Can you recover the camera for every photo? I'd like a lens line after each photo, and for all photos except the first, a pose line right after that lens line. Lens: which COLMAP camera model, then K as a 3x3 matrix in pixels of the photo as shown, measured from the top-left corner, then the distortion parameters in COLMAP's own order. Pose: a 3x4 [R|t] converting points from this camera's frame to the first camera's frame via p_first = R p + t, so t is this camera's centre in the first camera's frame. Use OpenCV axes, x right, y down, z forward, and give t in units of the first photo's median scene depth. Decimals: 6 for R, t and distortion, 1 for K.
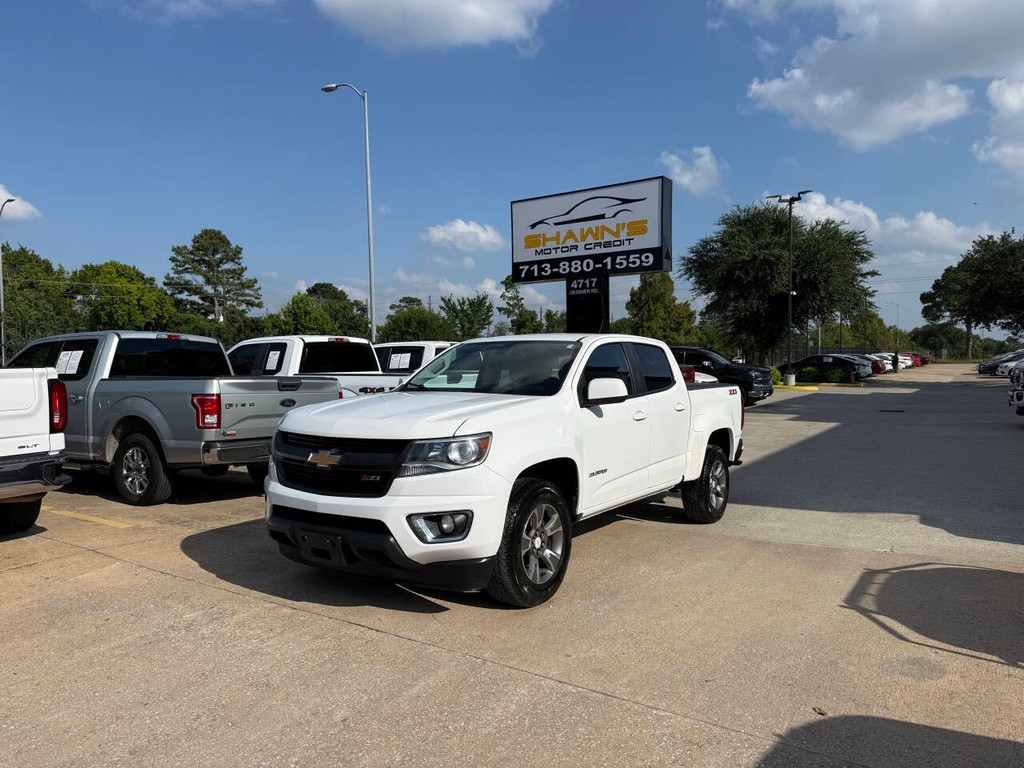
lens RADIAL K [[717.3, 0, 502.3], [0, 717.3, 392.1], [0, 0, 1]] dist [0.150990, -0.261874]
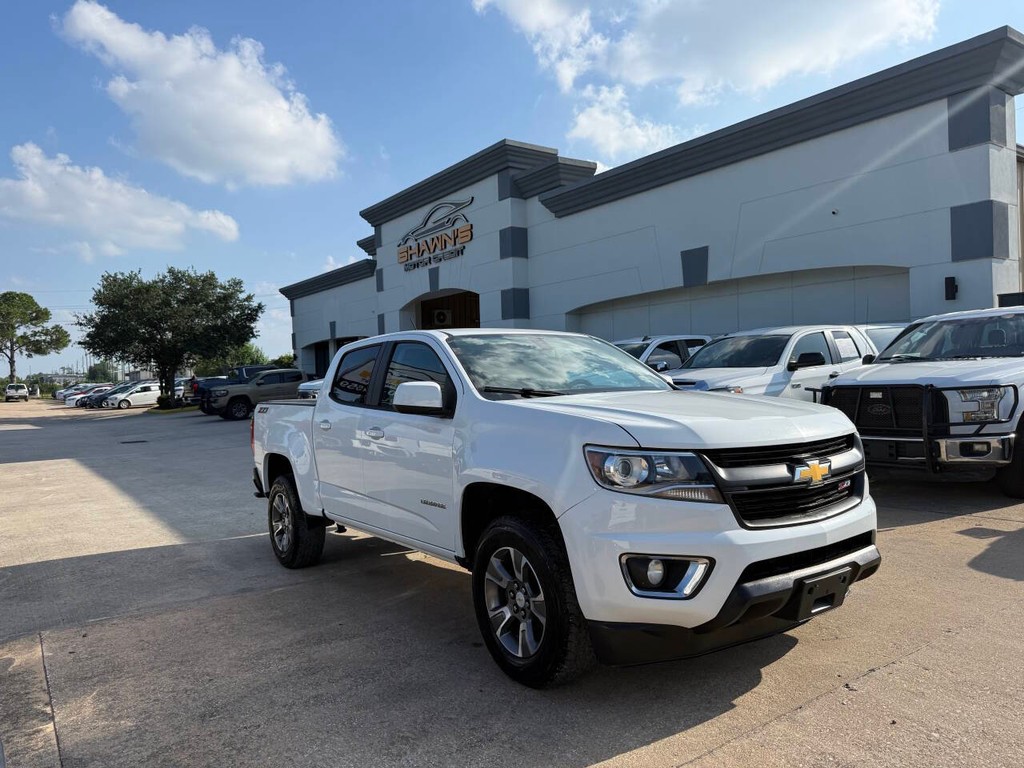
lens RADIAL K [[729.7, 0, 508.6], [0, 729.7, 377.2], [0, 0, 1]] dist [0.056104, -0.060085]
pose [[0.340950, -0.000048, 0.940081, -0.229526], [0.068413, 0.997350, -0.024761, -0.001763], [-0.937589, 0.072756, 0.340050, 0.223645]]
